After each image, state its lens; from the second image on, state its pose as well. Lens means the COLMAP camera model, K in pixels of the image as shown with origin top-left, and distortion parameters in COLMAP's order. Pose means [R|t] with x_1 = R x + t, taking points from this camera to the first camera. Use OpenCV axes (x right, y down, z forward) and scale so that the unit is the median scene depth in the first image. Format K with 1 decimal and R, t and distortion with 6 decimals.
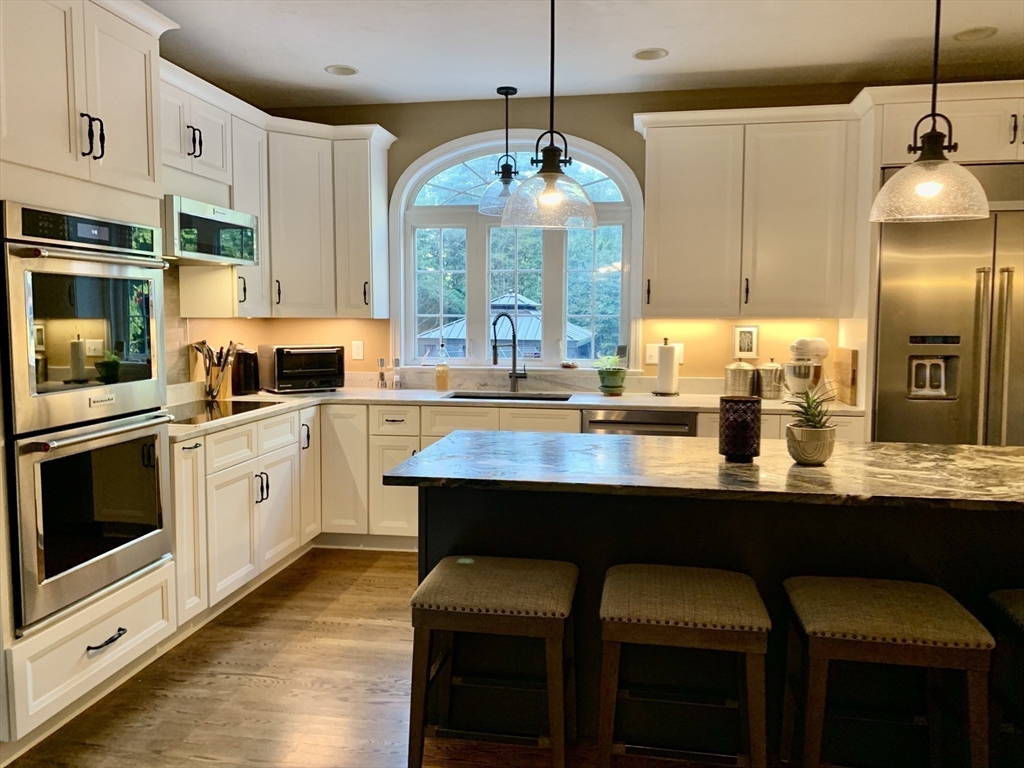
lens RADIAL K [[786.1, 0, 495.8], [0, 786.1, 374.0], [0, 0, 1]] dist [0.034400, -0.034838]
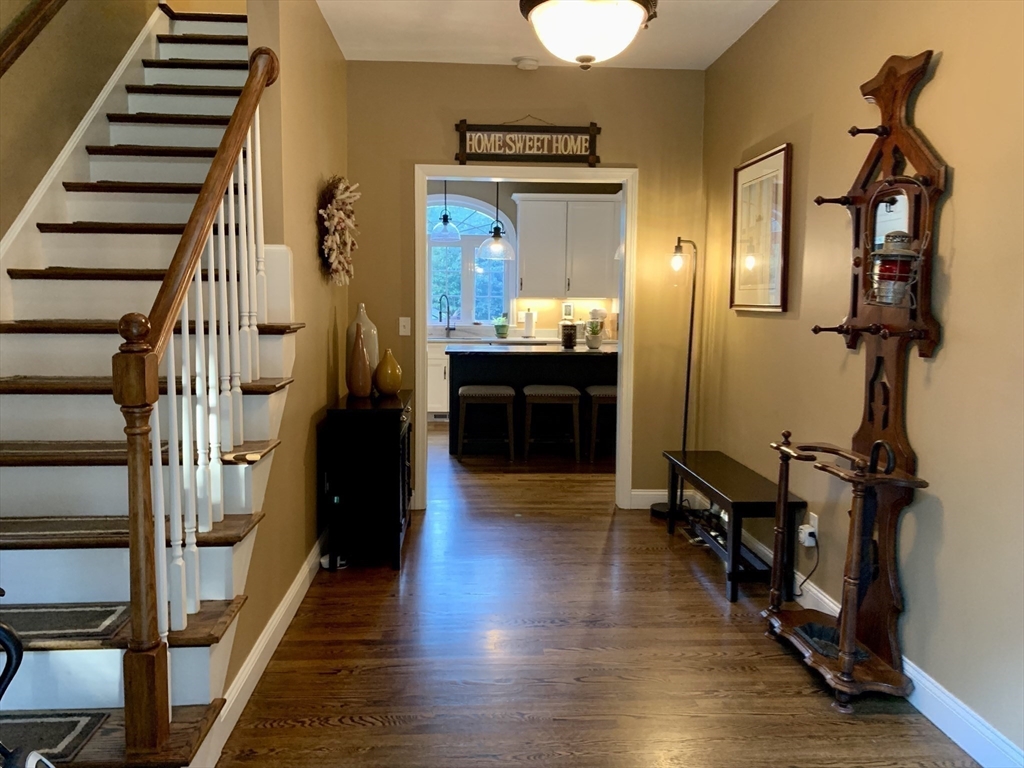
lens RADIAL K [[786.1, 0, 505.7], [0, 786.1, 383.5], [0, 0, 1]] dist [0.034400, -0.034838]
pose [[0.971286, -0.018139, 0.237222, -0.299647], [0.012274, 0.999582, 0.026176, 0.088310], [-0.237597, -0.022512, 0.971103, -0.863965]]
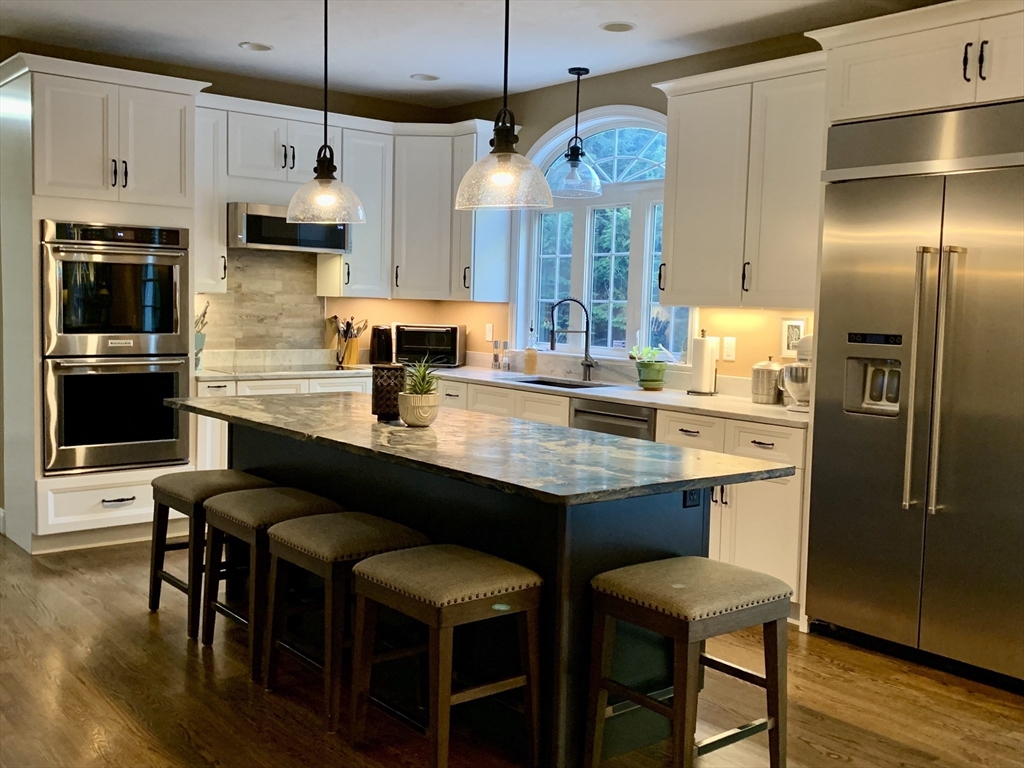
lens RADIAL K [[1022.4, 0, 508.2], [0, 1022.4, 389.1], [0, 0, 1]] dist [0.022808, 0.000000]
pose [[0.752615, 0.076021, -0.654057, 0.810802], [-0.076393, 0.996686, 0.027940, 0.005312], [0.654014, 0.028937, 0.755929, -0.007784]]
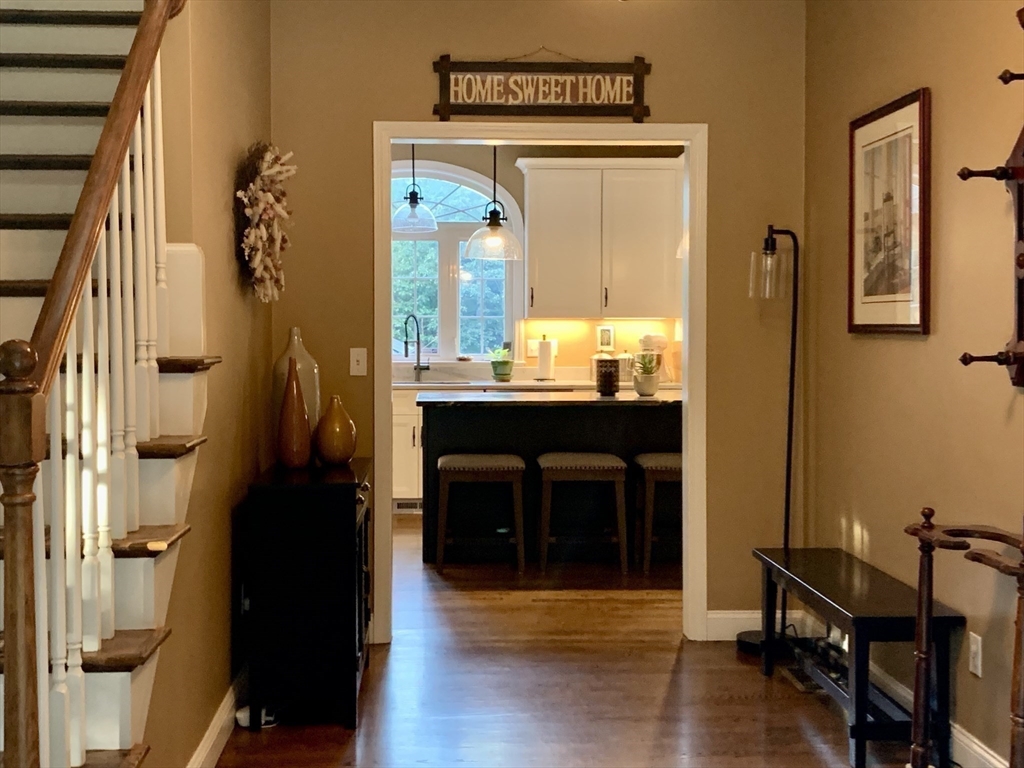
lens RADIAL K [[1283.9, 0, 516.3], [0, 1283.9, 381.8], [0, 0, 1]] dist [0.022678, 0.000000]
pose [[0.969195, -0.012945, 0.245954, -0.323082], [0.022055, 0.999167, -0.034324, 0.096635], [-0.245305, 0.038692, 0.968673, -0.938208]]
